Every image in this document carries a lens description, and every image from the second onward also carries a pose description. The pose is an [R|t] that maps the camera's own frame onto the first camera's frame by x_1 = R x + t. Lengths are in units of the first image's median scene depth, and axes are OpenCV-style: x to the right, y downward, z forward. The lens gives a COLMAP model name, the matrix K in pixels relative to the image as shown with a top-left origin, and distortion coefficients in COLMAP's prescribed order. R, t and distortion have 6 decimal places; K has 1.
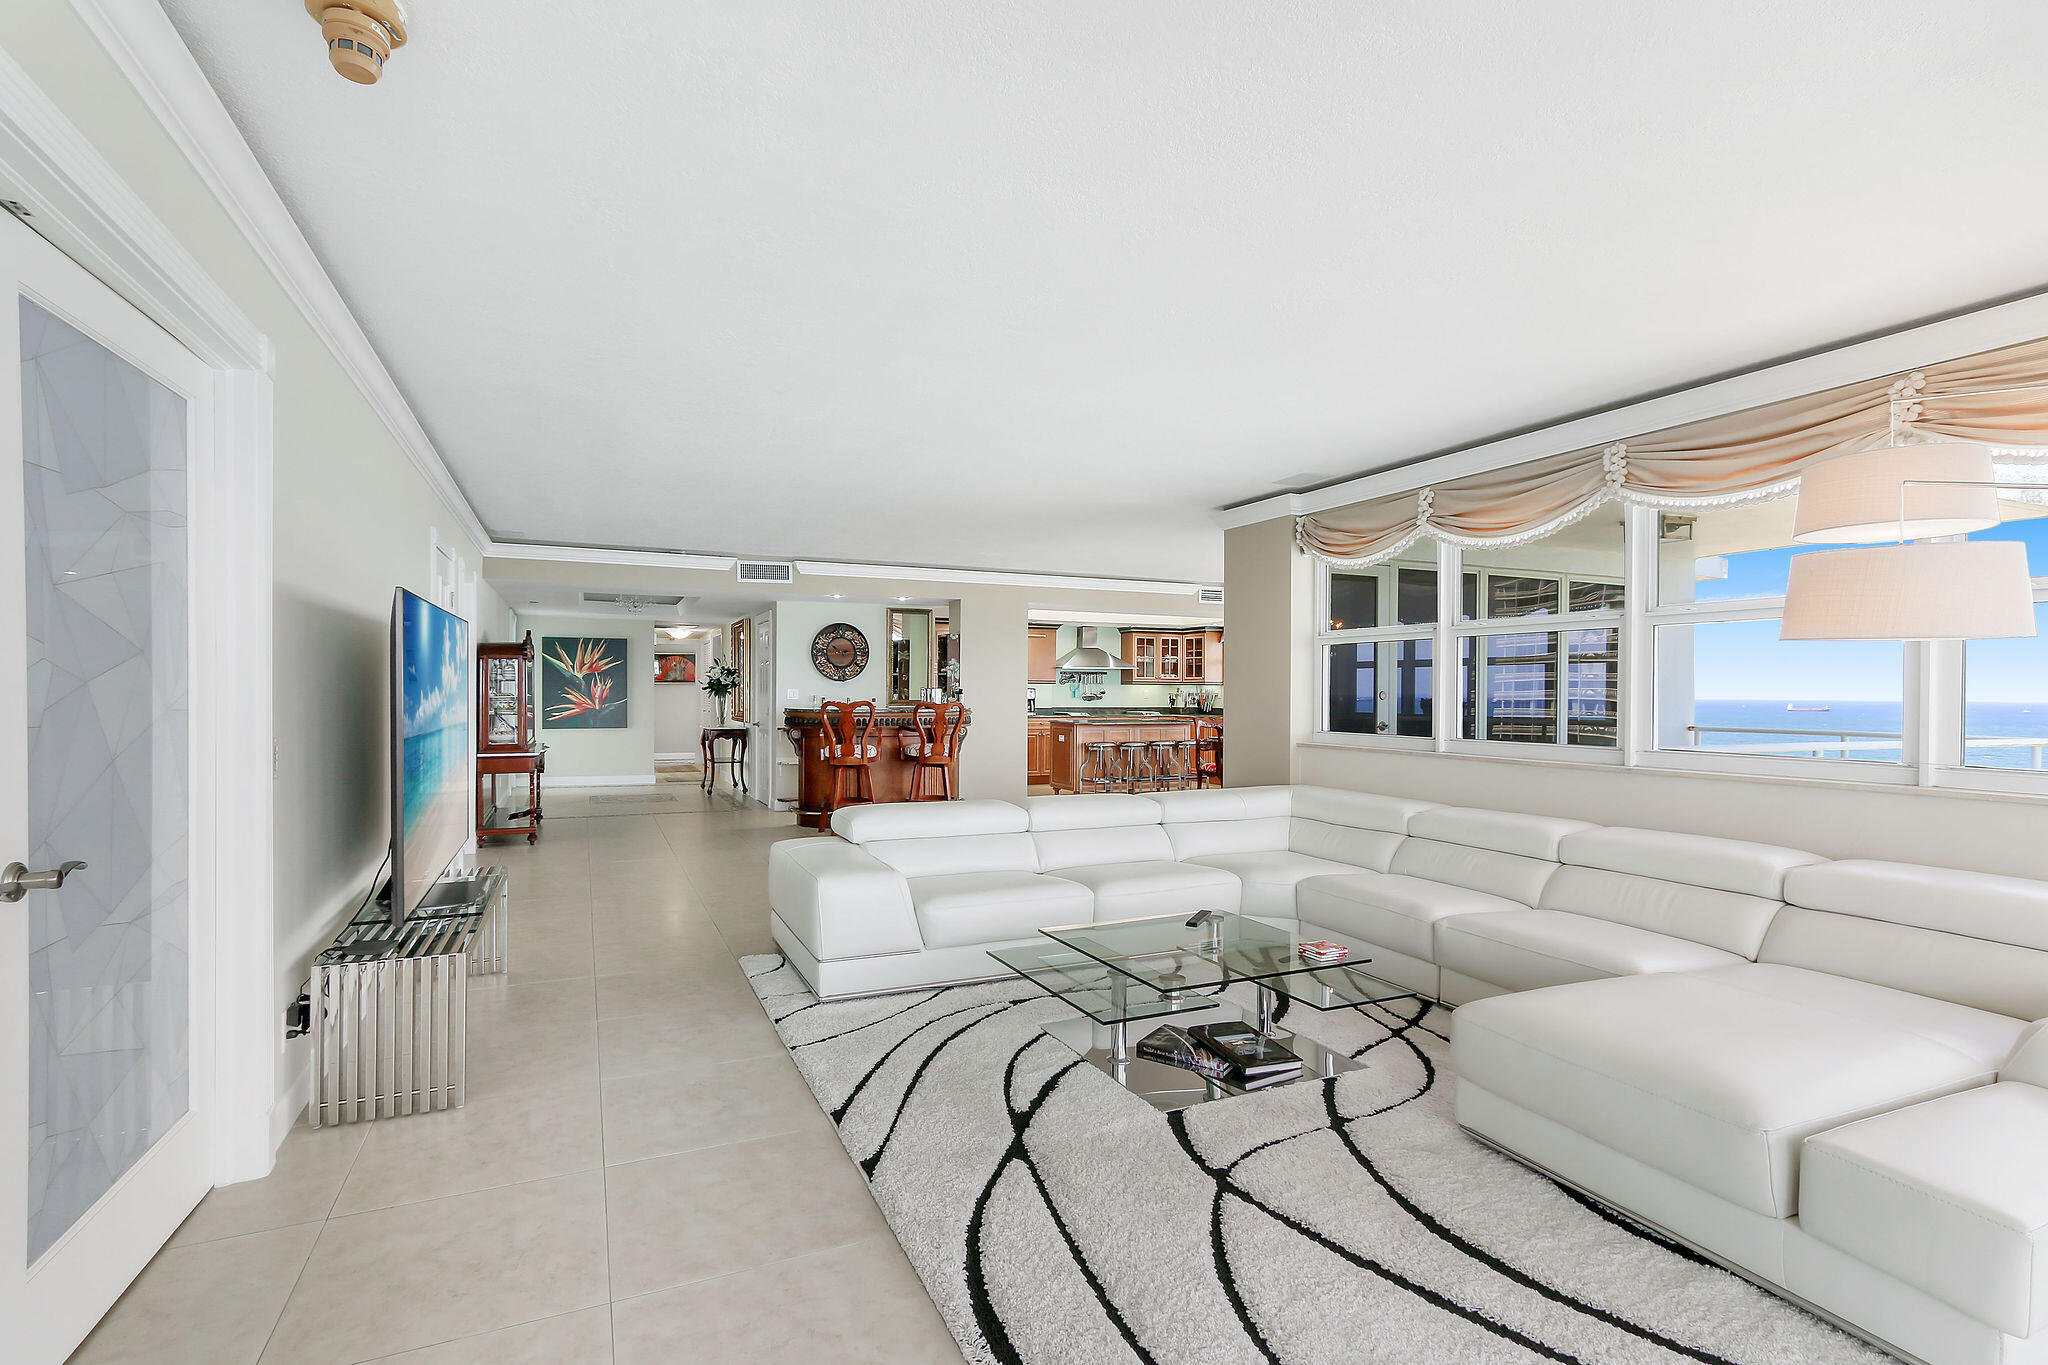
lens RADIAL K [[967.5, 0, 1019.5], [0, 967.5, 683.8], [0, 0, 1]] dist [0.004246, 0.003179]
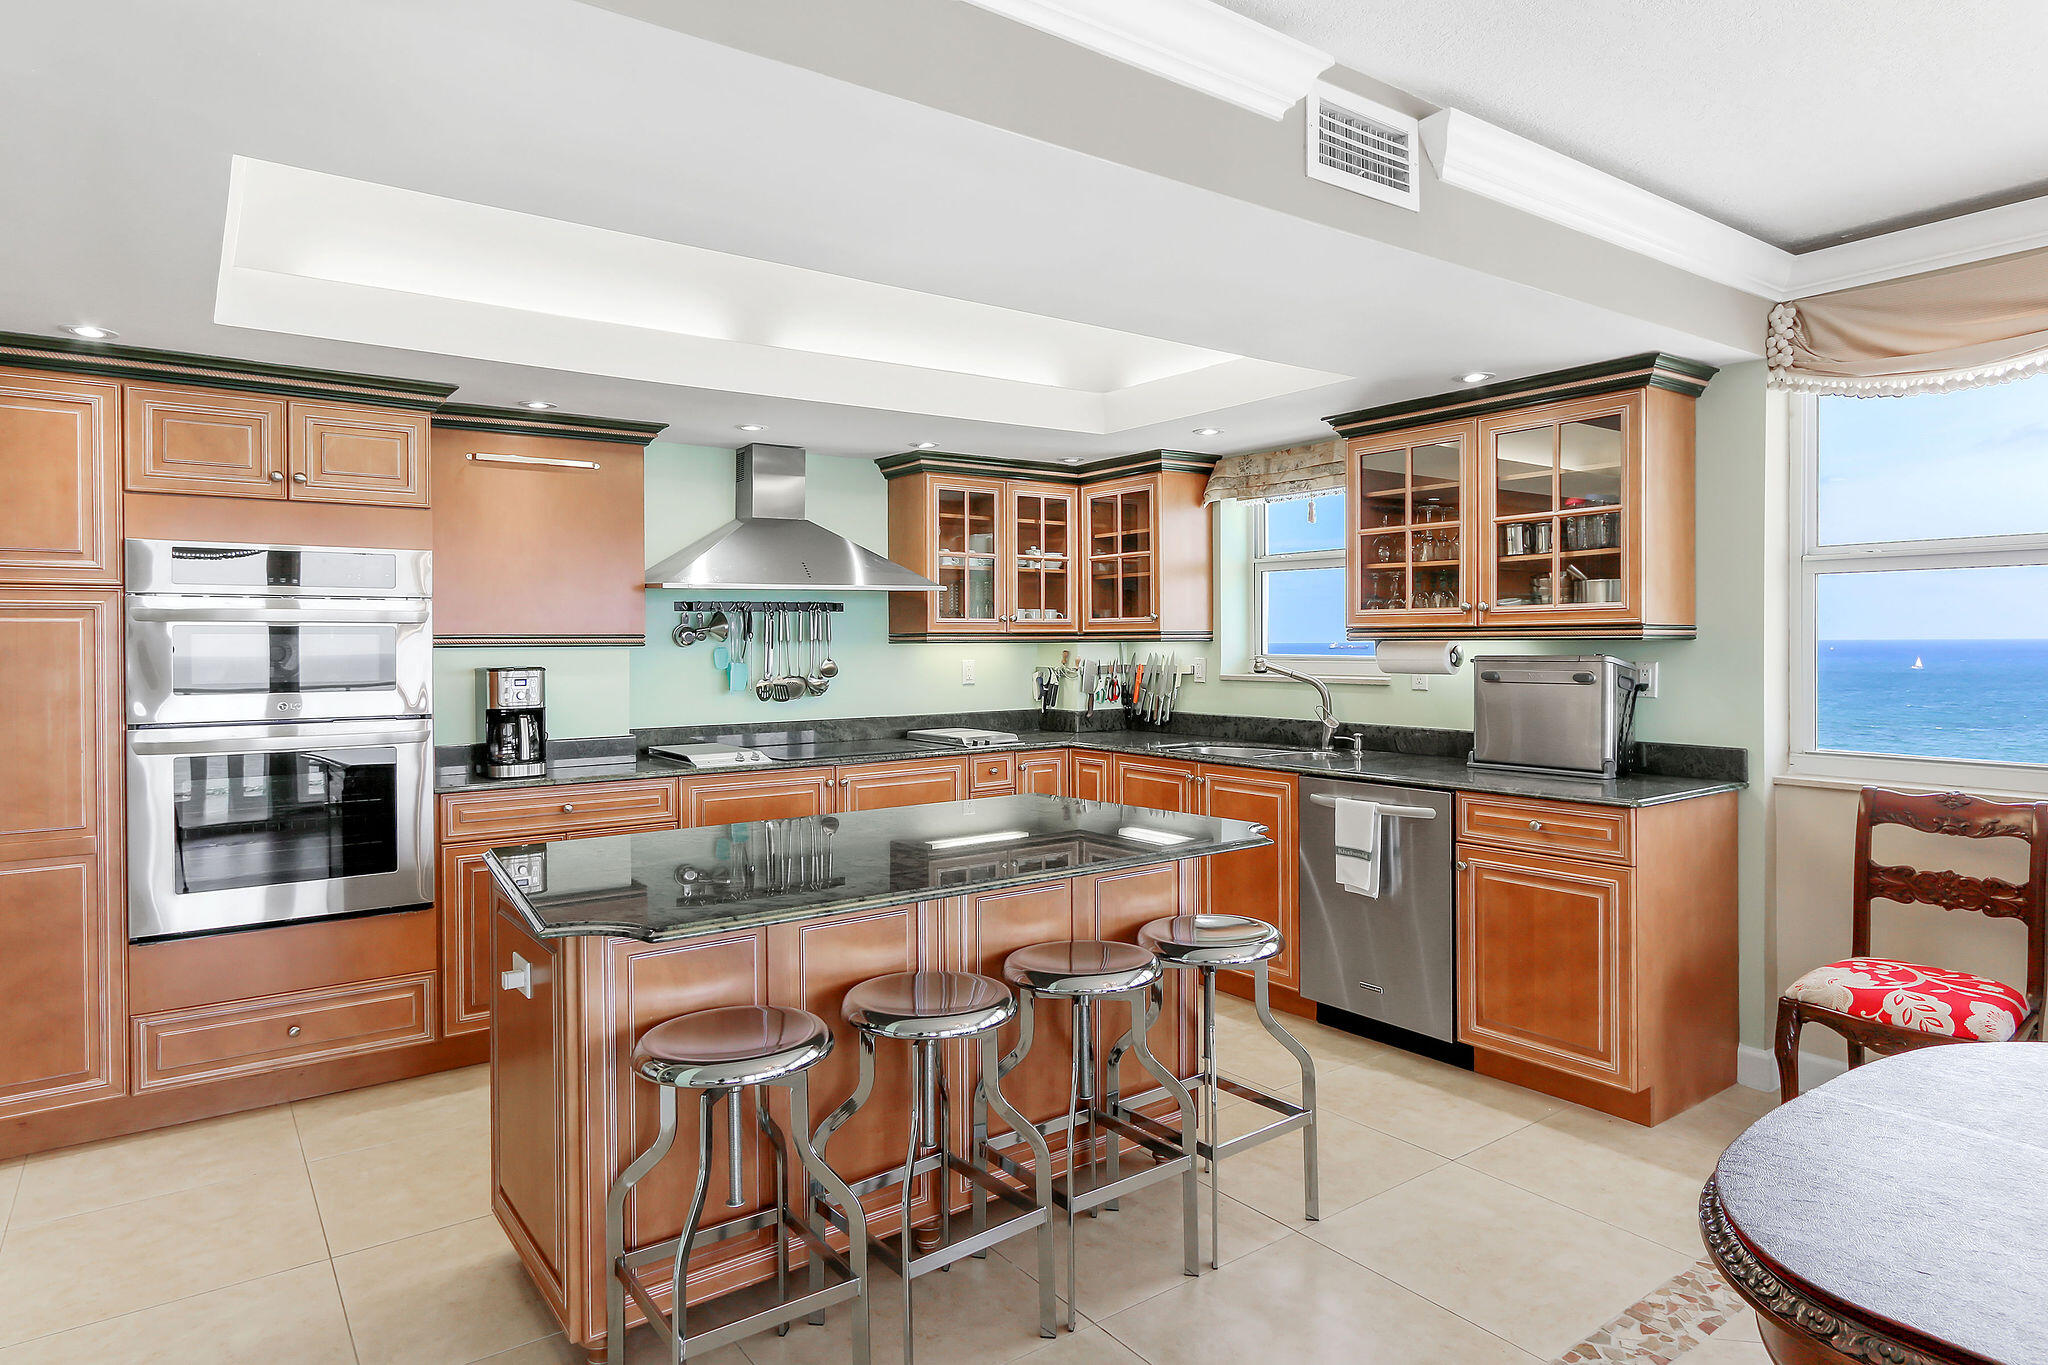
lens RADIAL K [[1171.1, 0, 1019.4], [0, 1171.1, 660.8], [0, 0, 1]] dist [-0.000919, 0.000005]
pose [[0.977816, -0.016868, 0.208783, 0.067863], [0.013758, 0.999772, 0.016340, 0.000766], [-0.209011, -0.013105, 0.977825, 0.630275]]
